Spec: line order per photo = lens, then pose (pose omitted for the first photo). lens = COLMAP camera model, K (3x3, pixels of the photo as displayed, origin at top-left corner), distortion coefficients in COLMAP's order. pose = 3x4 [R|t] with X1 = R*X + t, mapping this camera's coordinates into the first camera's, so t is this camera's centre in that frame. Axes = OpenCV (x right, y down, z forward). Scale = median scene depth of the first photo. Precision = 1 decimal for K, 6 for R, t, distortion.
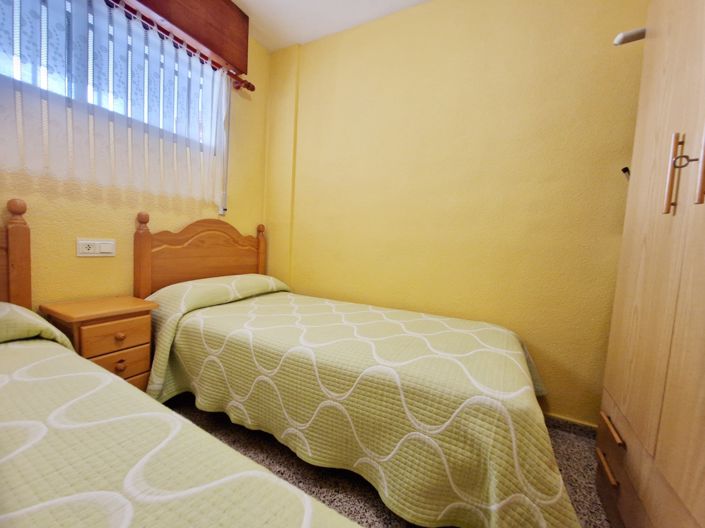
lens RADIAL K [[288.5, 0, 352.5], [0, 288.5, 264.0], [0, 0, 1]] dist [0.002490, -0.003378]
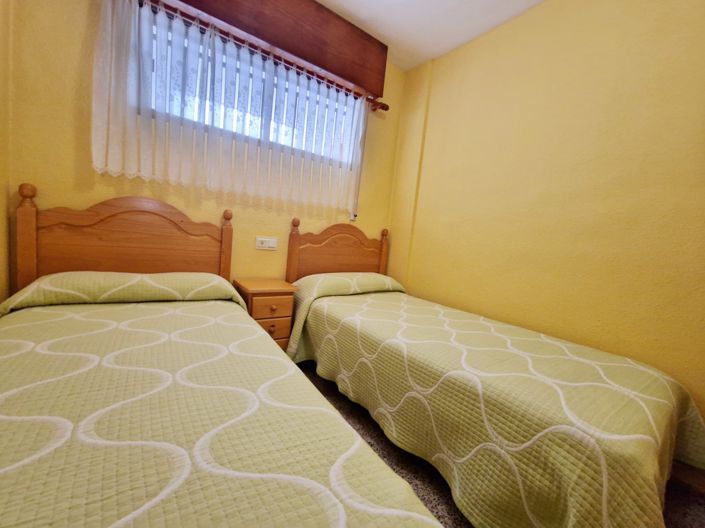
lens RADIAL K [[288.5, 0, 352.5], [0, 288.5, 264.0], [0, 0, 1]] dist [0.002490, -0.003378]
pose [[0.897281, 0.079679, -0.434210, 0.113538], [-0.084050, 0.996419, 0.009158, -0.004613], [0.433385, 0.028278, 0.900765, -0.086994]]
